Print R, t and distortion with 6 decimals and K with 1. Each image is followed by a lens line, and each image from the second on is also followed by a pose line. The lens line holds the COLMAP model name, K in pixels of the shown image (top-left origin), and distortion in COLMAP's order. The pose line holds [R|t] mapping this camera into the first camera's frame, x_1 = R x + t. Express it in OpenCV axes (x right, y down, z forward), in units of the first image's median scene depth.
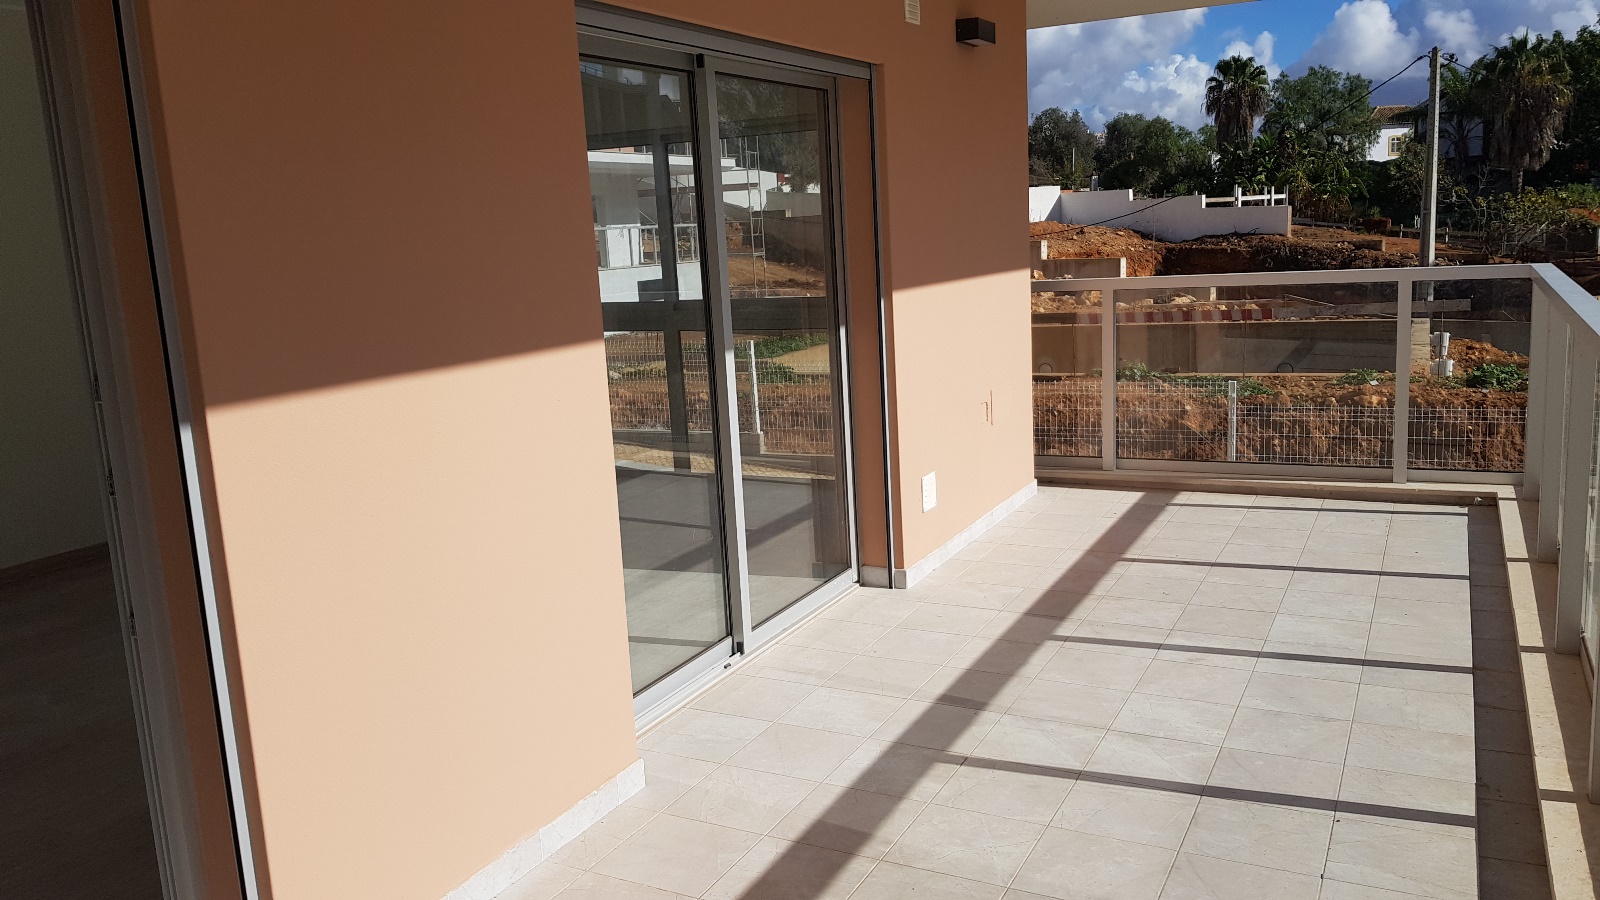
lens RADIAL K [[1236.3, 0, 808.3], [0, 1236.3, 442.5], [0, 0, 1]] dist [0.059691, -0.091754]
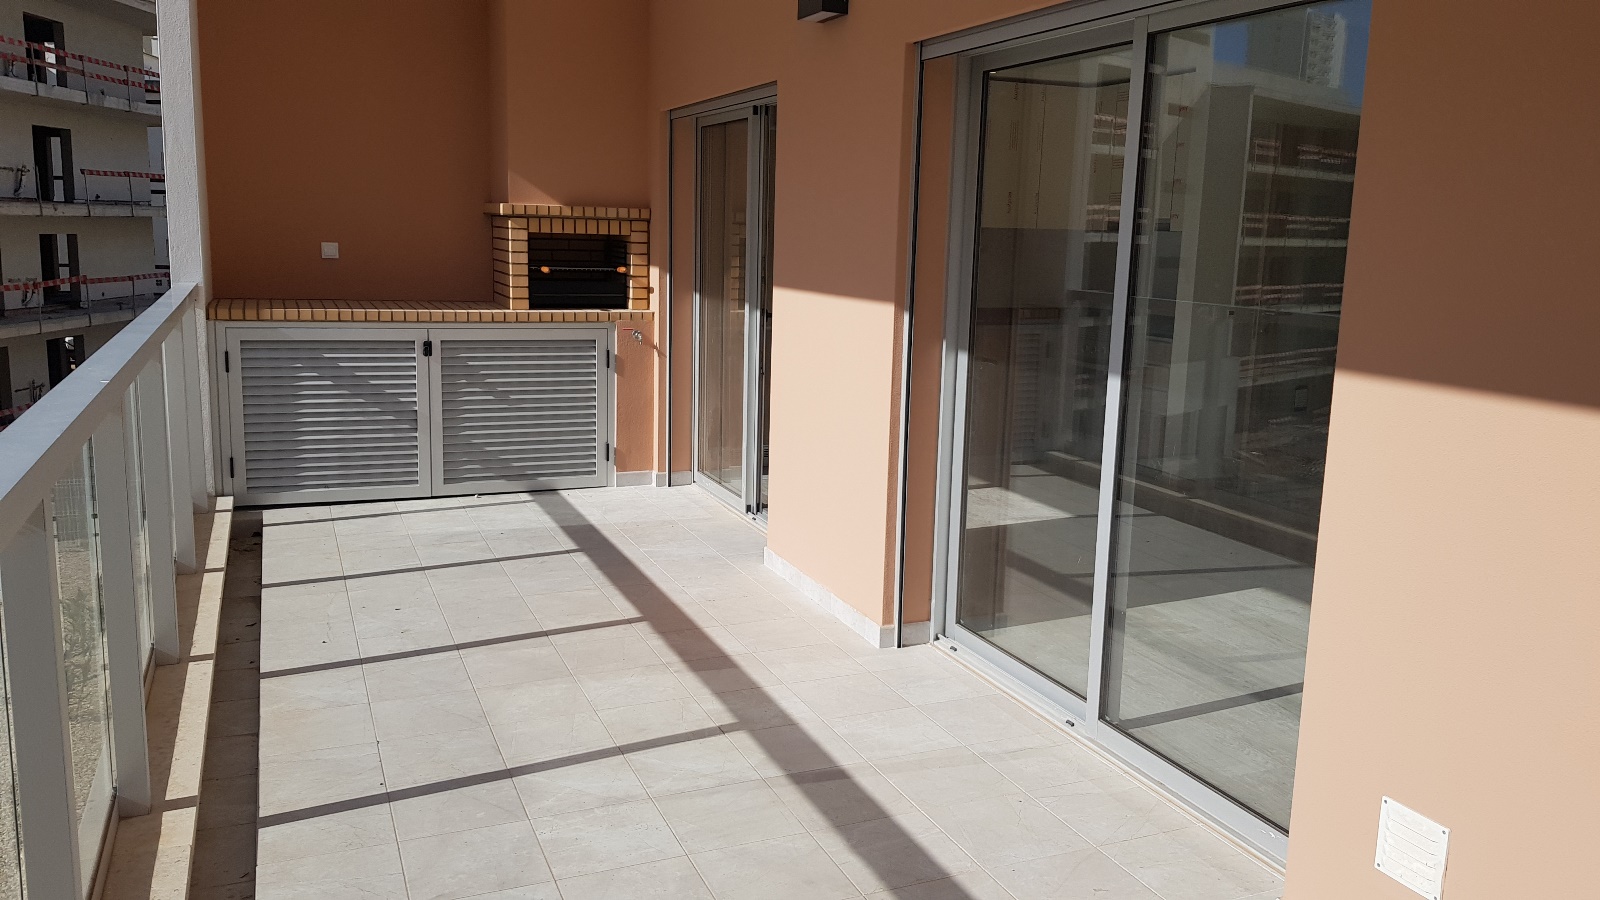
lens RADIAL K [[1236.3, 0, 807.4], [0, 1236.3, 448.8], [0, 0, 1]] dist [0.059691, -0.091754]
pose [[-0.643484, 0.173303, -0.745584, 0.839677], [-0.125923, 0.936797, 0.326427, -0.330778], [0.755031, 0.303937, -0.580991, 1.618652]]
